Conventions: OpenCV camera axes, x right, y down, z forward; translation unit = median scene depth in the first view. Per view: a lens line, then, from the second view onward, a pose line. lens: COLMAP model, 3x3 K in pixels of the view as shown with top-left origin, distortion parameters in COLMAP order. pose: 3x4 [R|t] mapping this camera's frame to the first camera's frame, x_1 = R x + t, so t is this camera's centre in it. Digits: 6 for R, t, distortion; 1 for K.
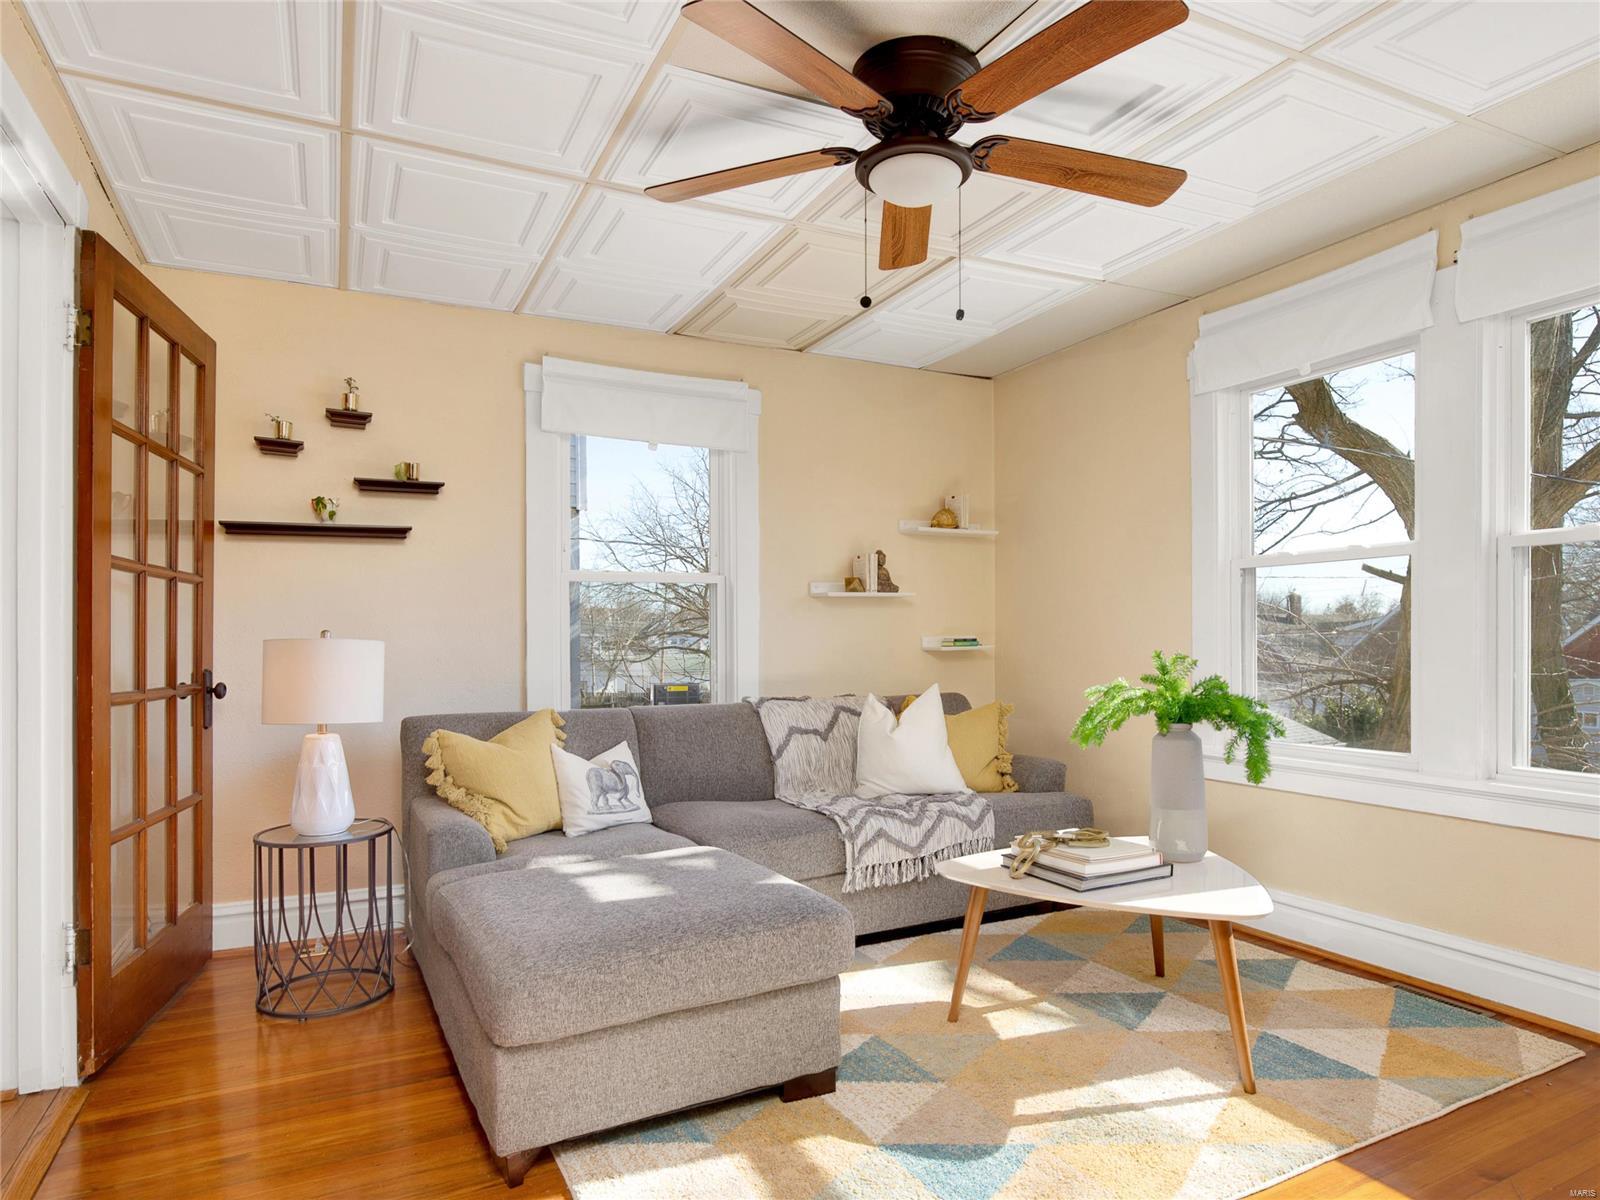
lens RADIAL K [[890.1, 0, 809.9], [0, 890.1, 627.5], [0, 0, 1]] dist [0.003732, -0.000430]
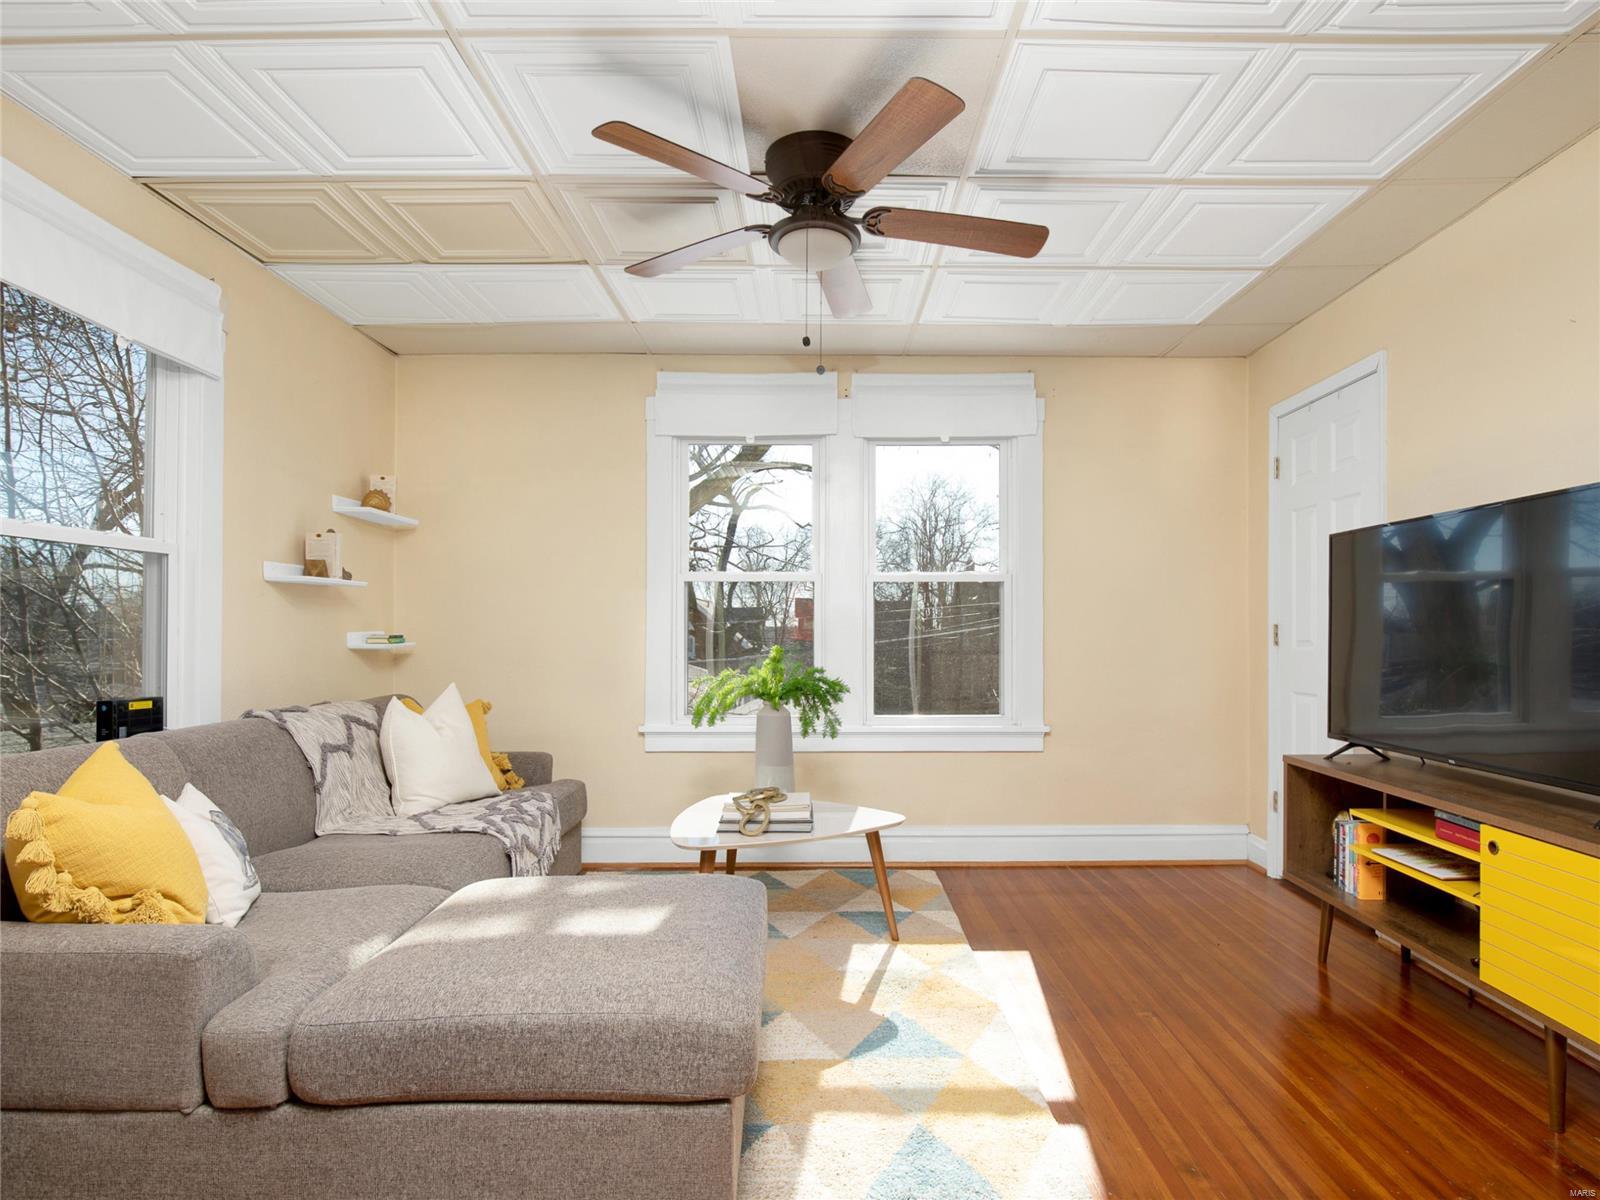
lens RADIAL K [[869.3, 0, 797.1], [0, 869.3, 629.0], [0, 0, 1]] dist [-0.036628, 0.000287]
pose [[0.484964, 0.013779, 0.874425, -0.724042], [-0.017338, 0.999831, -0.006139, 0.009919], [-0.874362, -0.012183, 0.485121, 0.378420]]
